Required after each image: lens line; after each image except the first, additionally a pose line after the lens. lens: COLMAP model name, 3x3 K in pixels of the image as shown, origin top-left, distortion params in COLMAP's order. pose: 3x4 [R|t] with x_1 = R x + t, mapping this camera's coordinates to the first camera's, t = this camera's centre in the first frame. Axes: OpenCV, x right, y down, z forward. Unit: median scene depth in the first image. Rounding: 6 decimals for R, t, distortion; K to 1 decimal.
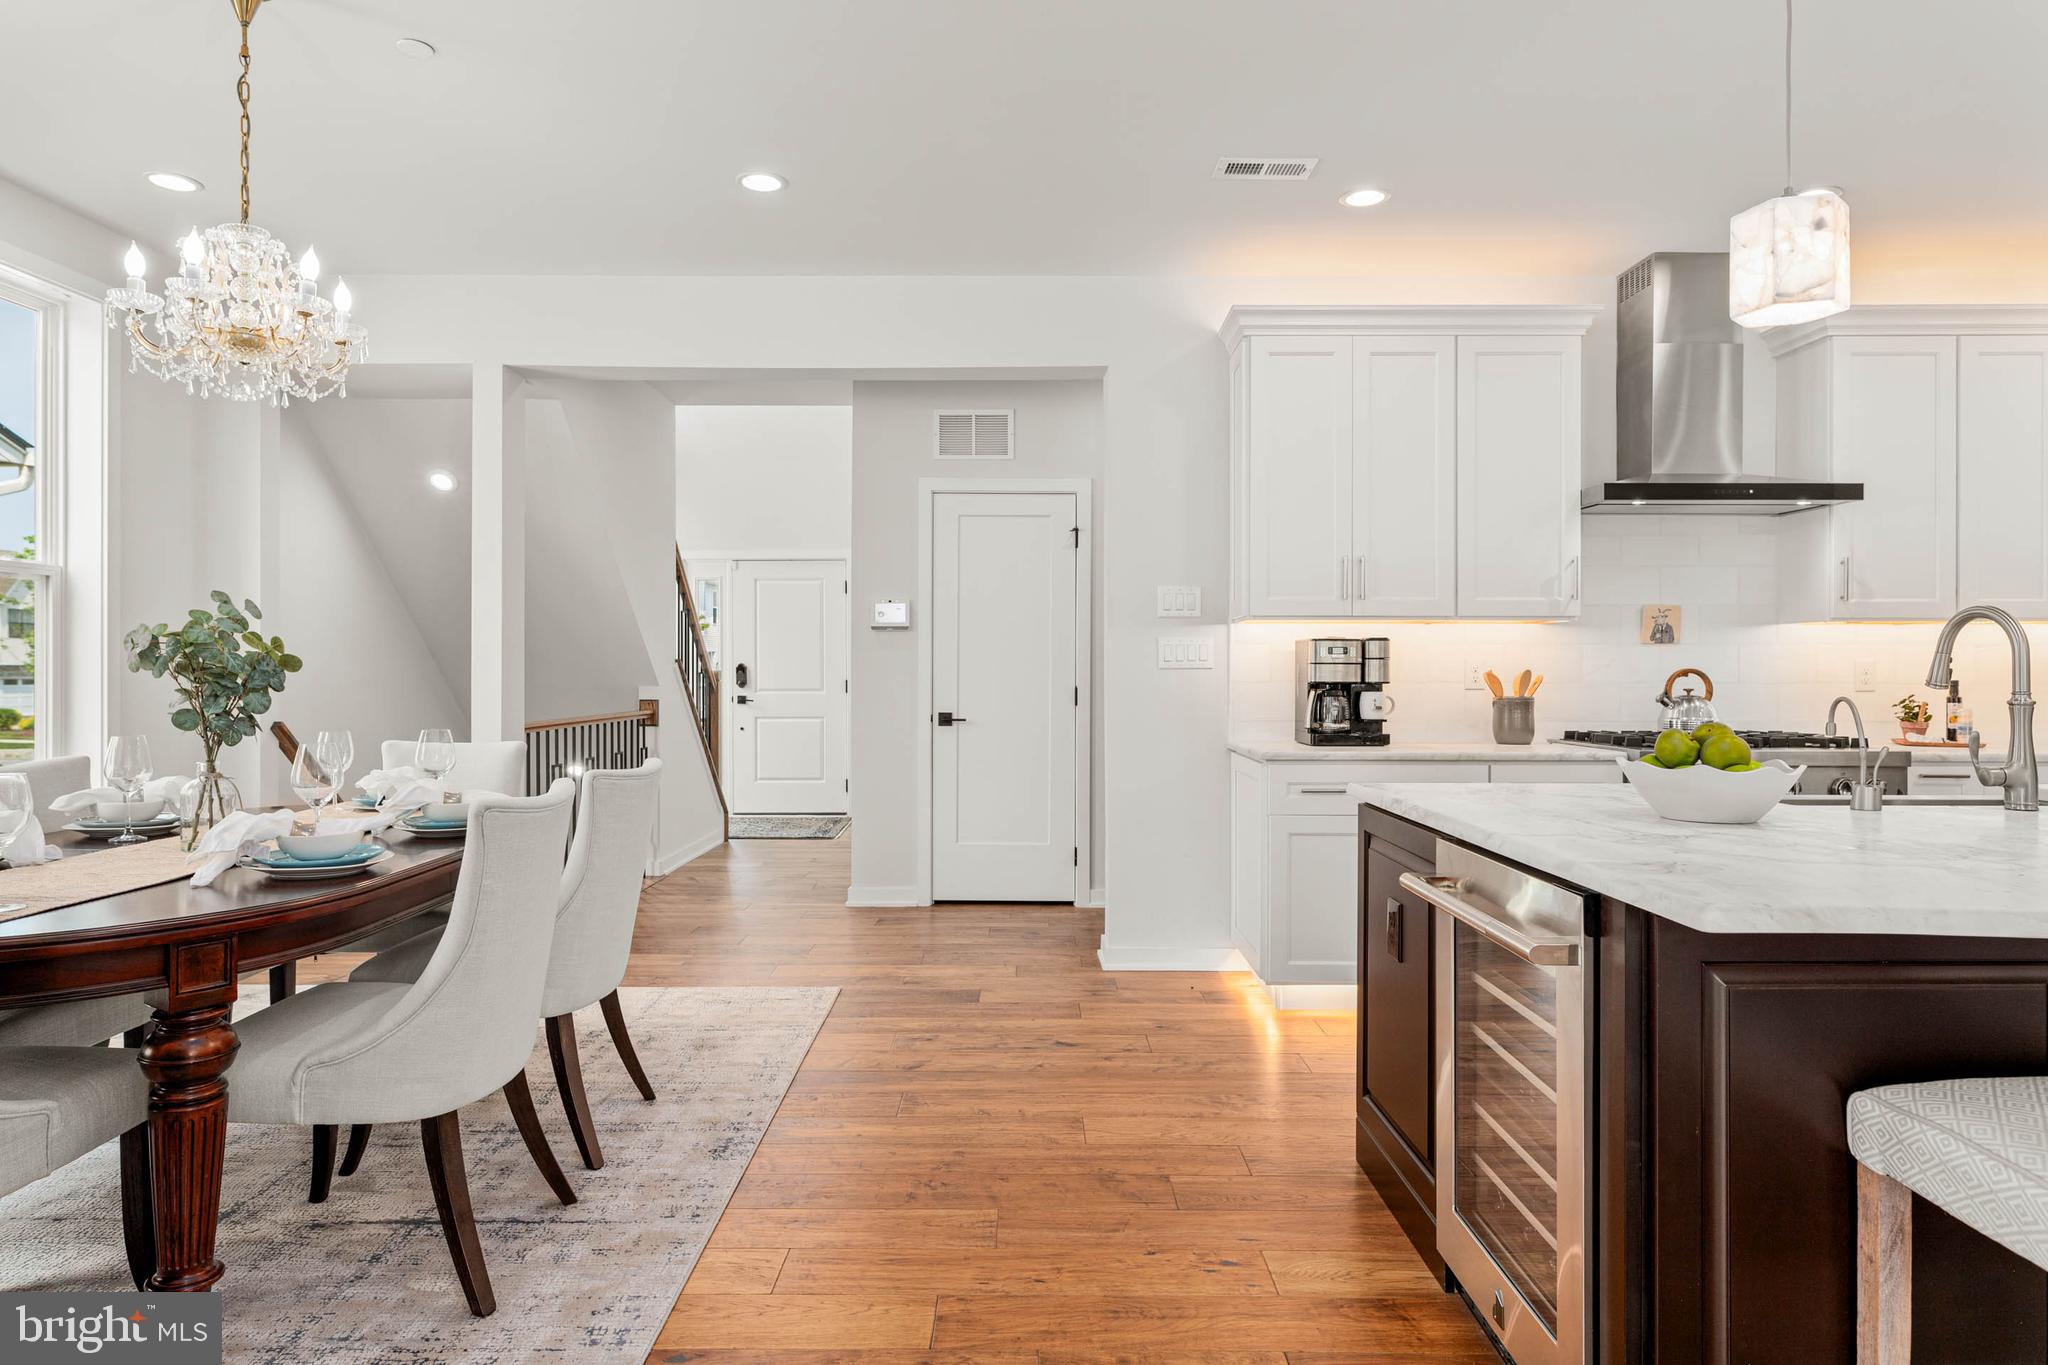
lens RADIAL K [[1168.9, 0, 1024.0], [0, 1168.9, 682.5], [0, 0, 1]] dist [0.001018, -0.000328]
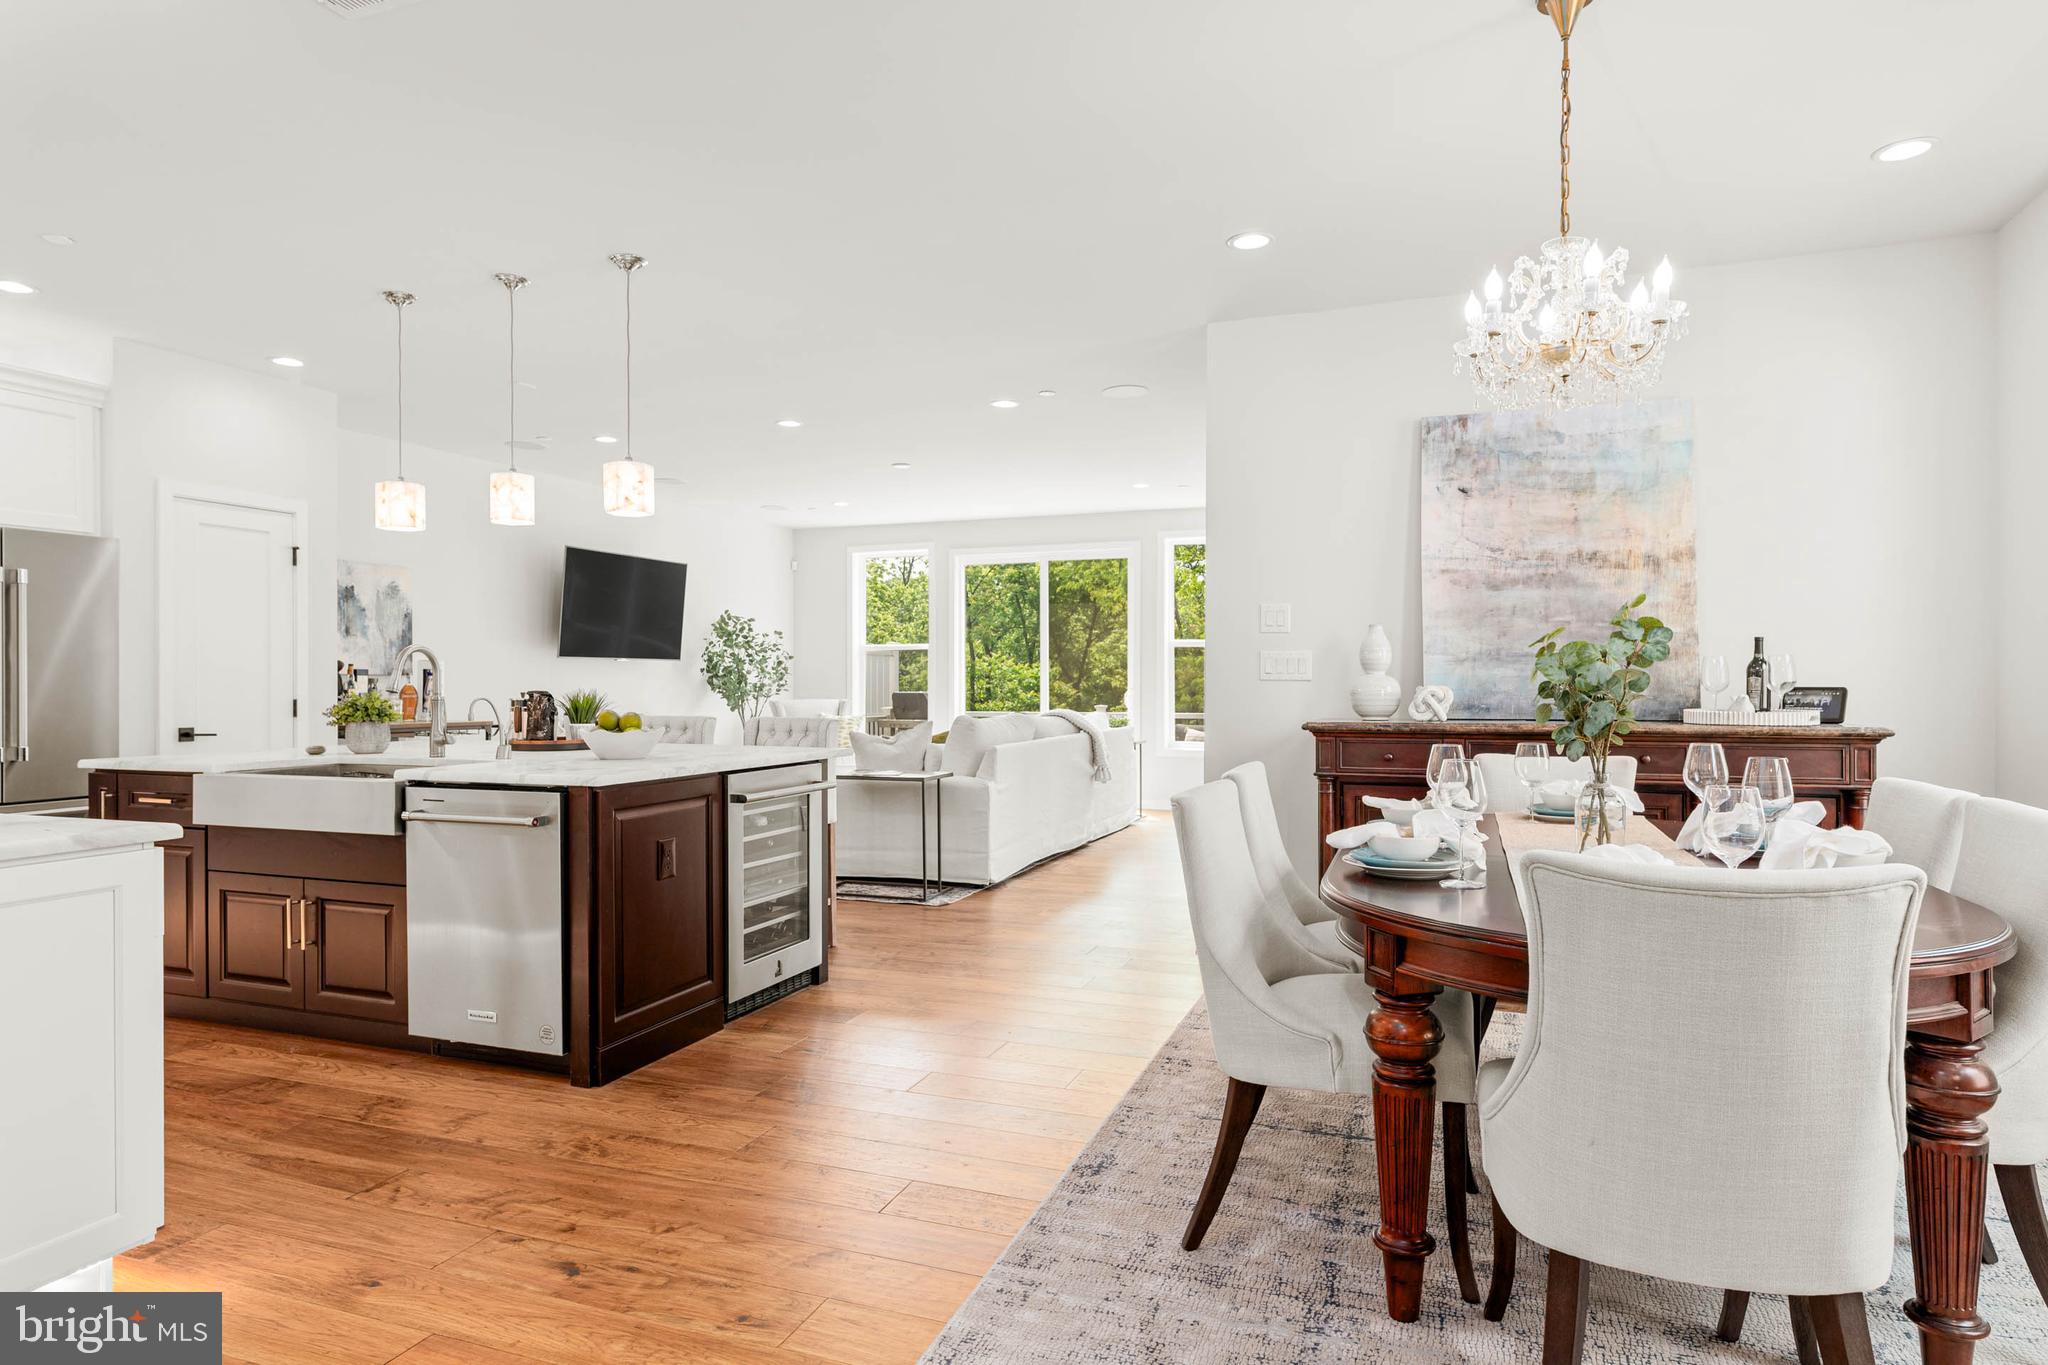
lens RADIAL K [[1177.4, 0, 1026.3], [0, 1177.4, 687.1], [0, 0, 1]] dist [0.002243, -0.001370]
pose [[-0.937241, -0.001677, 0.348677, -0.353634], [0.003703, 0.999884, 0.014763, -0.013374], [-0.348662, 0.015127, -0.937127, 1.269261]]
